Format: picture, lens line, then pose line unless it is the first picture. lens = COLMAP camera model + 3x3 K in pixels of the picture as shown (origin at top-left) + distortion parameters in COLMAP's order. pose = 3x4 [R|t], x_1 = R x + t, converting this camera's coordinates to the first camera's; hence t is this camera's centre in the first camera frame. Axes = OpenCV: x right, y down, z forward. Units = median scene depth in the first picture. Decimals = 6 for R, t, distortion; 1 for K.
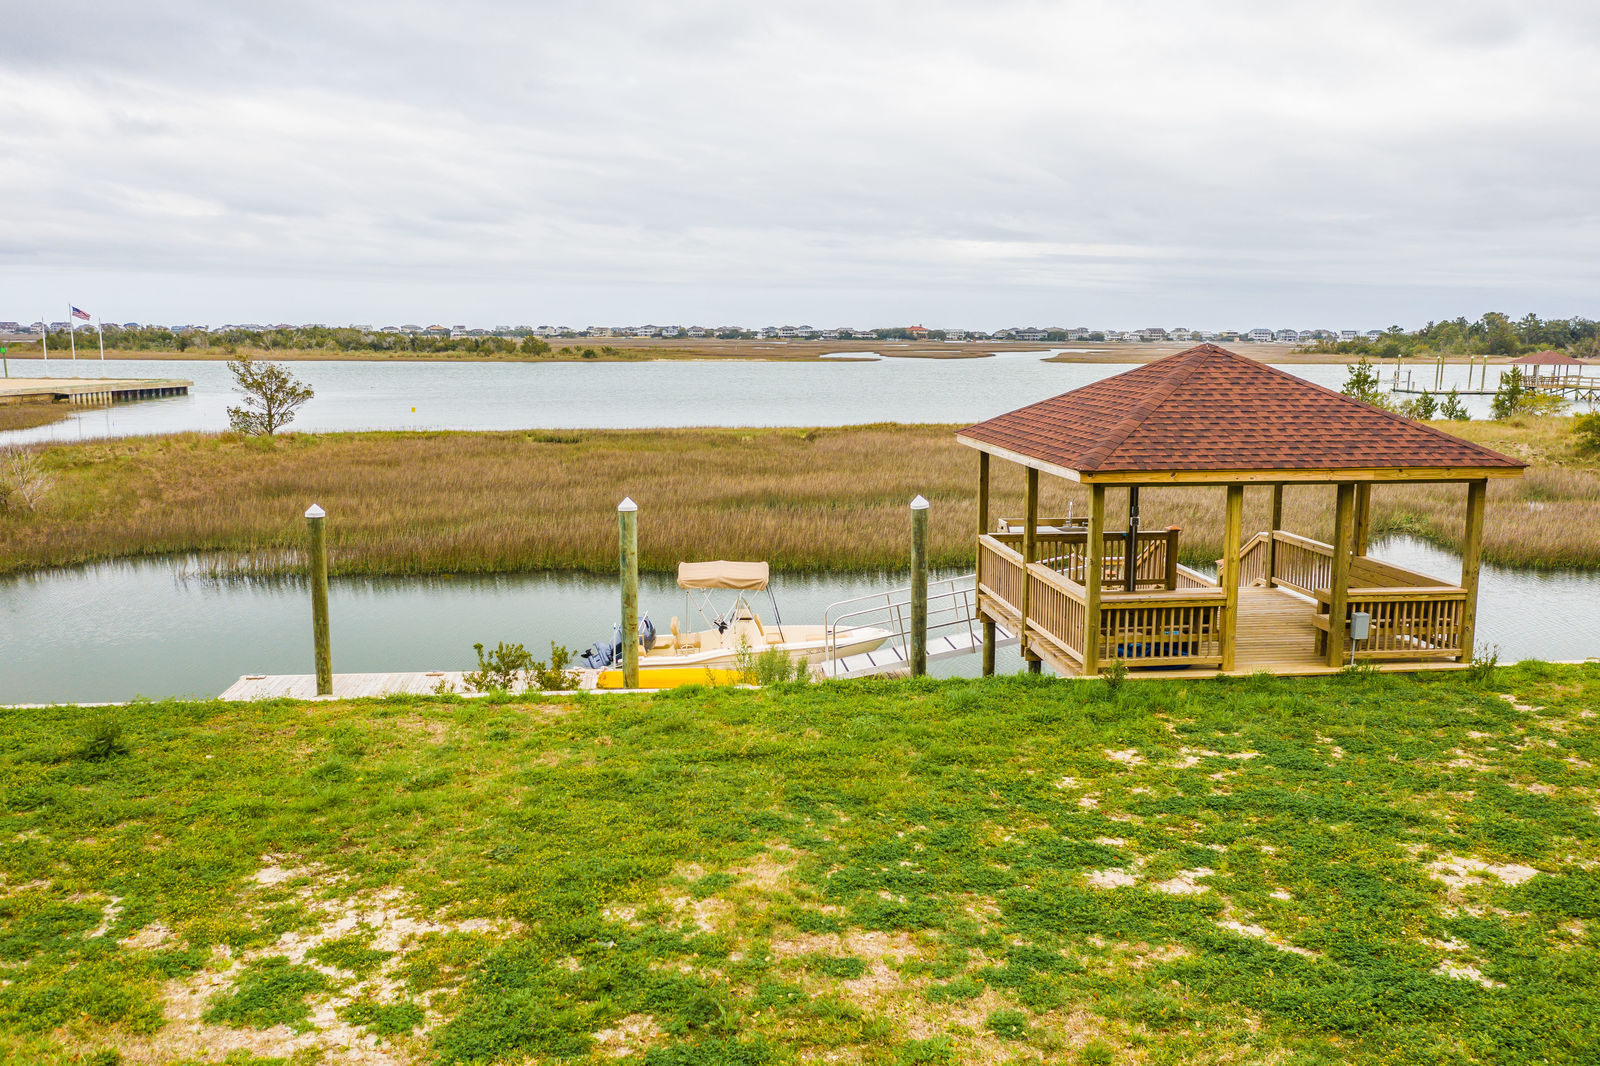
lens RADIAL K [[1284.7, 0, 802.2], [0, 1284.7, 530.0], [0, 0, 1]] dist [-0.001402, 0.020547]
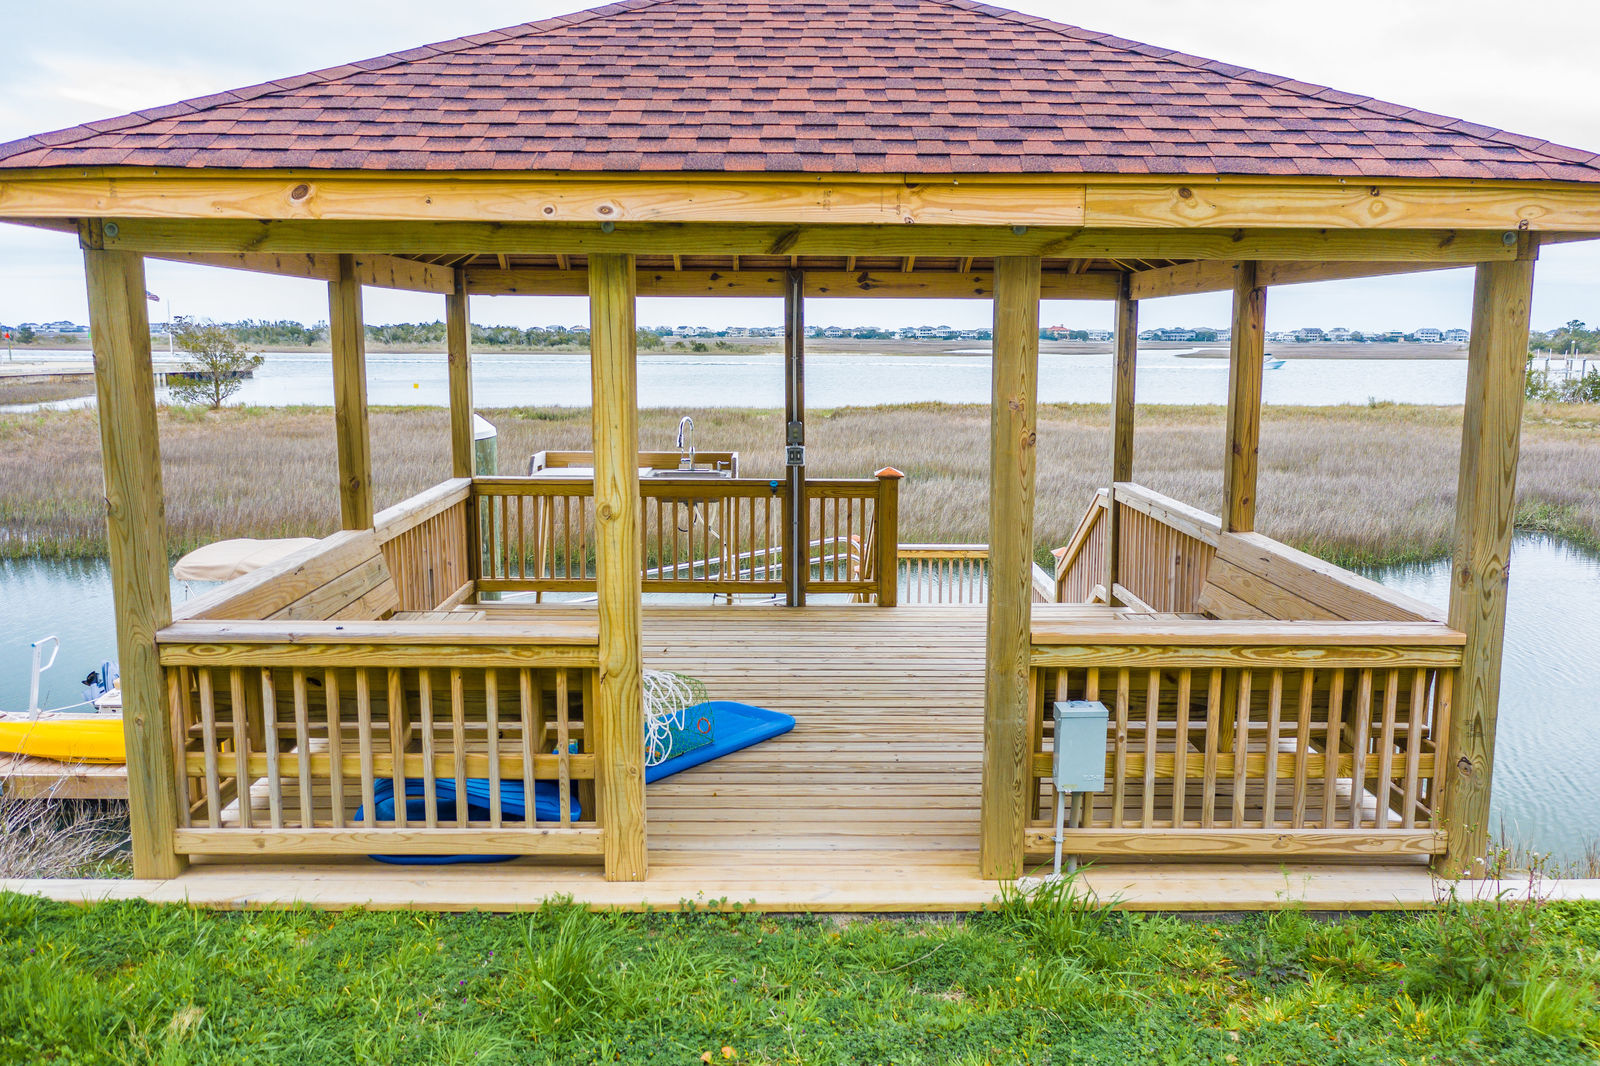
lens RADIAL K [[1284.7, 0, 797.2], [0, 1284.7, 536.1], [0, 0, 1]] dist [-0.001402, 0.020547]
pose [[0.993575, 0.017648, -0.111793, 0.137117], [-0.017291, 0.999842, 0.004164, 0.008765], [0.111849, -0.002205, 0.993723, 0.237984]]
